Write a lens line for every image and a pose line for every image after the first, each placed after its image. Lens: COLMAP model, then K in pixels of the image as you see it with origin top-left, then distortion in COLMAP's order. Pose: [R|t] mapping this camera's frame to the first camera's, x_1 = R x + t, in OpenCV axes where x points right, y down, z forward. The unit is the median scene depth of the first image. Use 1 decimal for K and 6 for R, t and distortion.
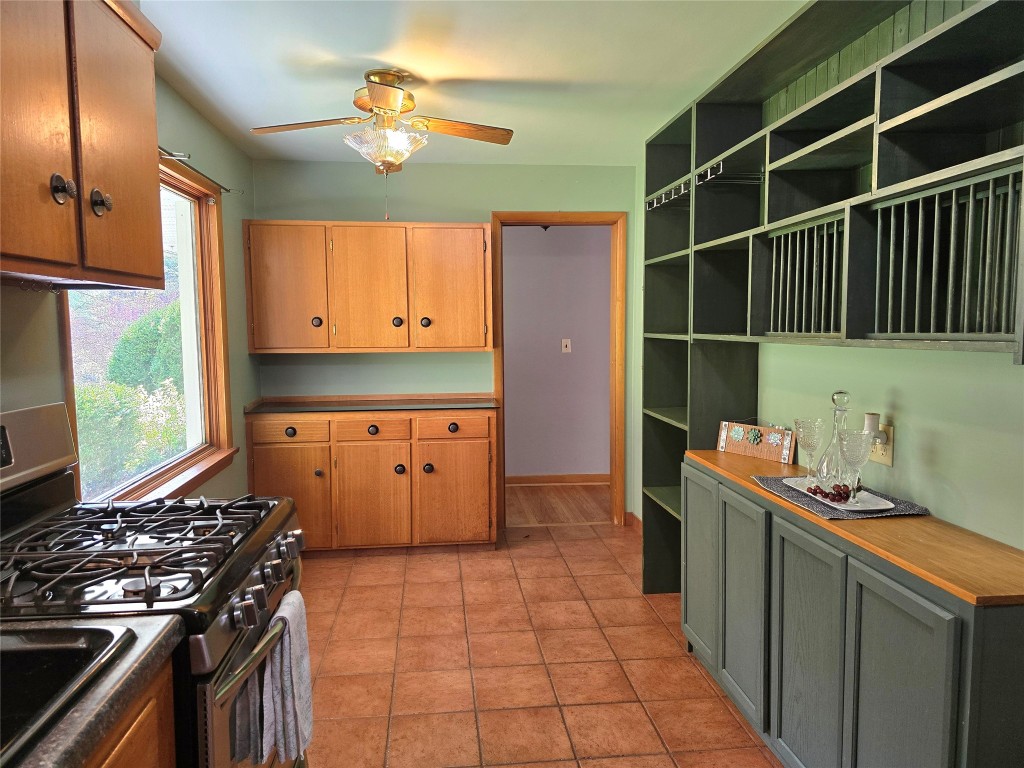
lens RADIAL K [[681.2, 0, 504.0], [0, 681.2, 379.4], [0, 0, 1]] dist [0.065612, -0.054367]
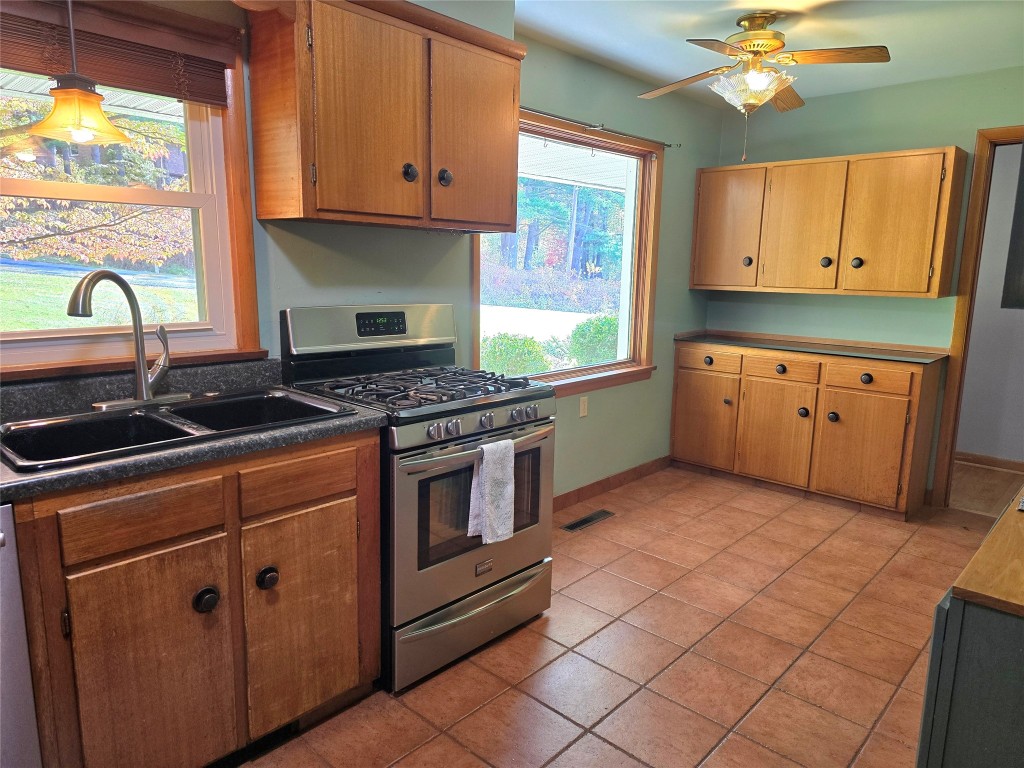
lens RADIAL K [[681.2, 0, 512.0], [0, 681.2, 380.4], [0, 0, 1]] dist [0.065612, -0.054367]
pose [[0.666135, 0.146449, -0.731311, 0.291487], [-0.087163, 0.989100, 0.118678, 0.003990], [0.740720, -0.015312, 0.671639, 0.012326]]
